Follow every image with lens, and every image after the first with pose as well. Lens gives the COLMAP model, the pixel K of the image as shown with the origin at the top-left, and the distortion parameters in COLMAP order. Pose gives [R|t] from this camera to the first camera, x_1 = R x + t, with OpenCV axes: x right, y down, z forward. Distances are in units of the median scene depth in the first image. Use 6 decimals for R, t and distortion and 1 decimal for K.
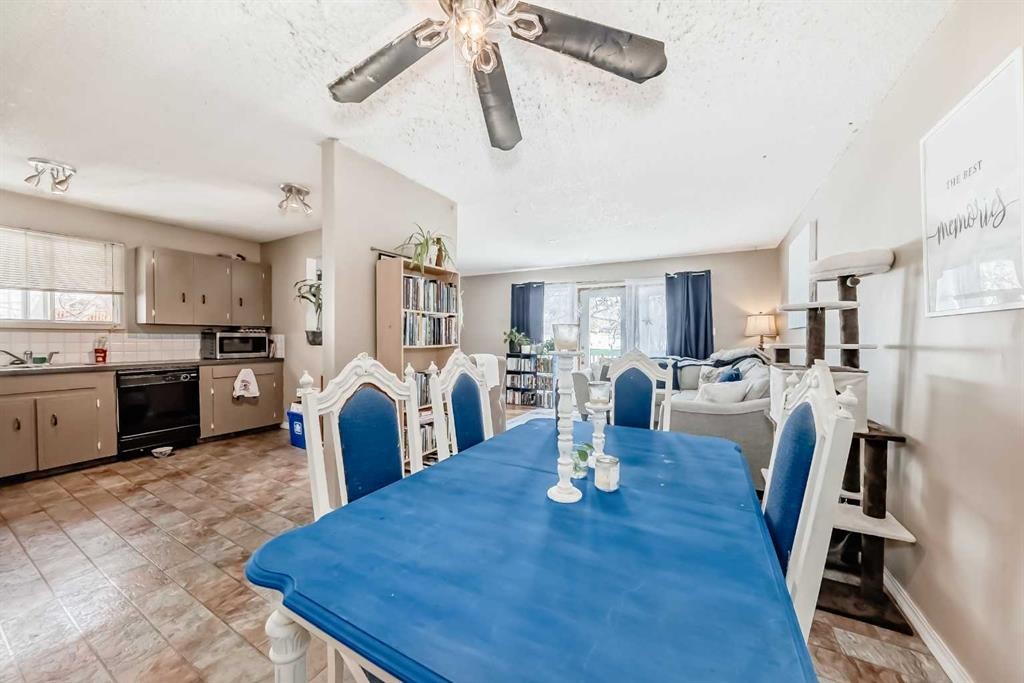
lens RADIAL K [[364.5, 0, 510.1], [0, 364.5, 338.9], [0, 0, 1]] dist [-0.012446, 0.001514]
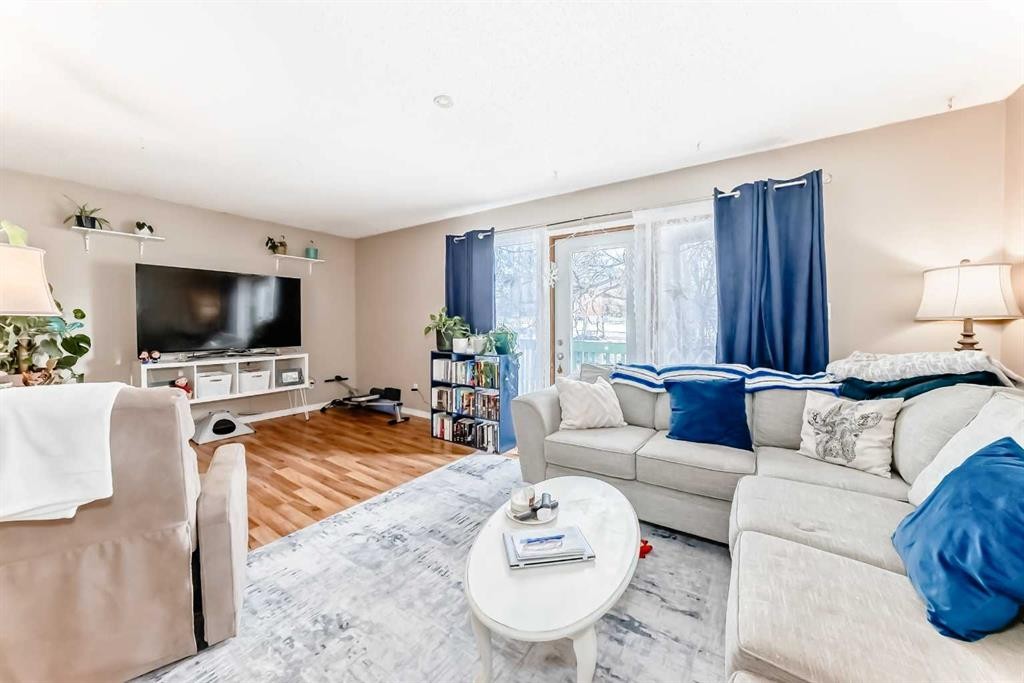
lens RADIAL K [[364.5, 0, 515.2], [0, 364.5, 326.3], [0, 0, 1]] dist [-0.012446, 0.001514]
pose [[0.996987, -0.005370, -0.077378, 0.176200], [0.005959, 0.999955, 0.007384, -0.005144], [0.077335, -0.007823, 0.996974, 0.437613]]
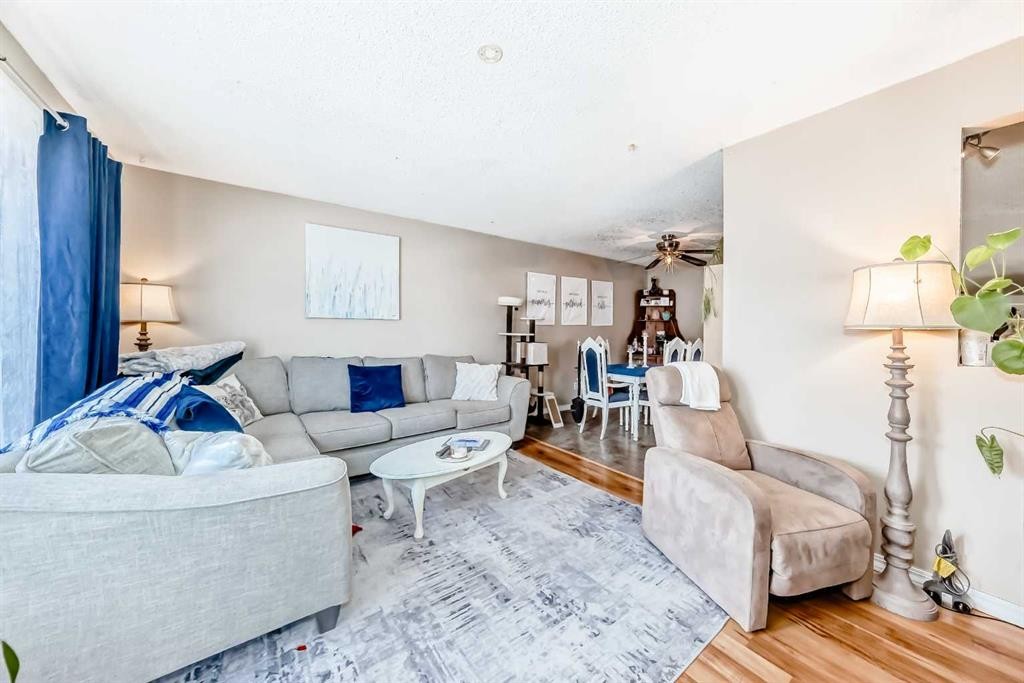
lens RADIAL K [[364.5, 0, 517.1], [0, 364.5, 334.3], [0, 0, 1]] dist [-0.012446, 0.001514]
pose [[-0.916926, -0.025364, 0.398250, -0.029384], [-0.019343, 0.999630, 0.019130, -0.009058], [-0.398587, 0.009838, -0.917078, 0.988015]]
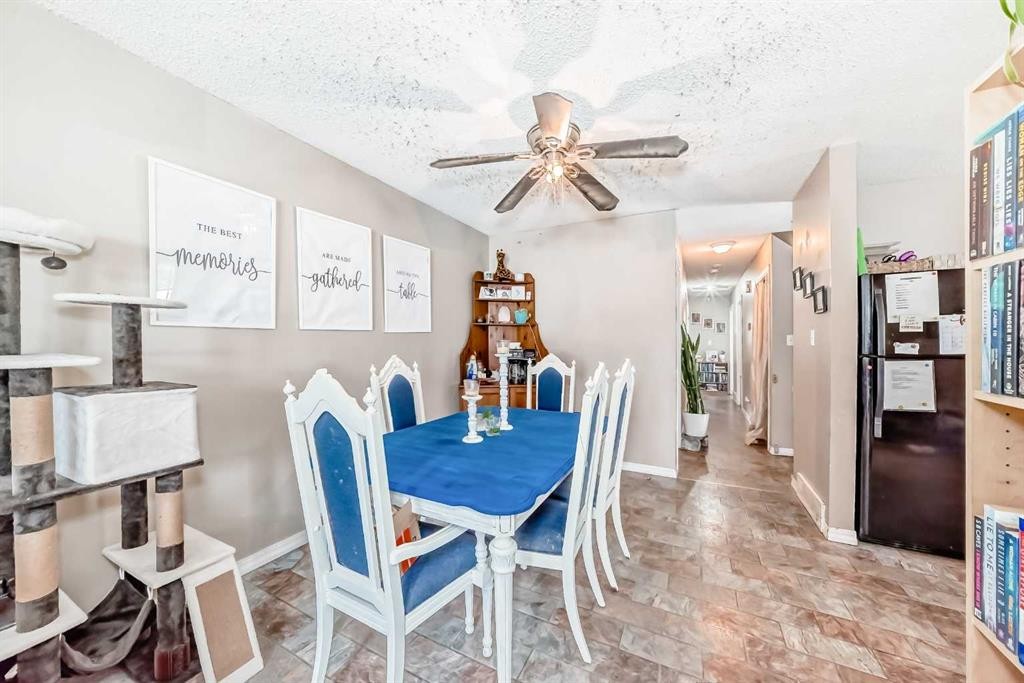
lens RADIAL K [[364.5, 0, 520.4], [0, 364.5, 351.8], [0, 0, 1]] dist [-0.012446, 0.001514]
pose [[-0.998257, -0.003767, -0.058903, 0.030997], [-0.005231, 0.999681, 0.024722, -0.005181], [0.058791, 0.024987, -0.997958, 0.505256]]
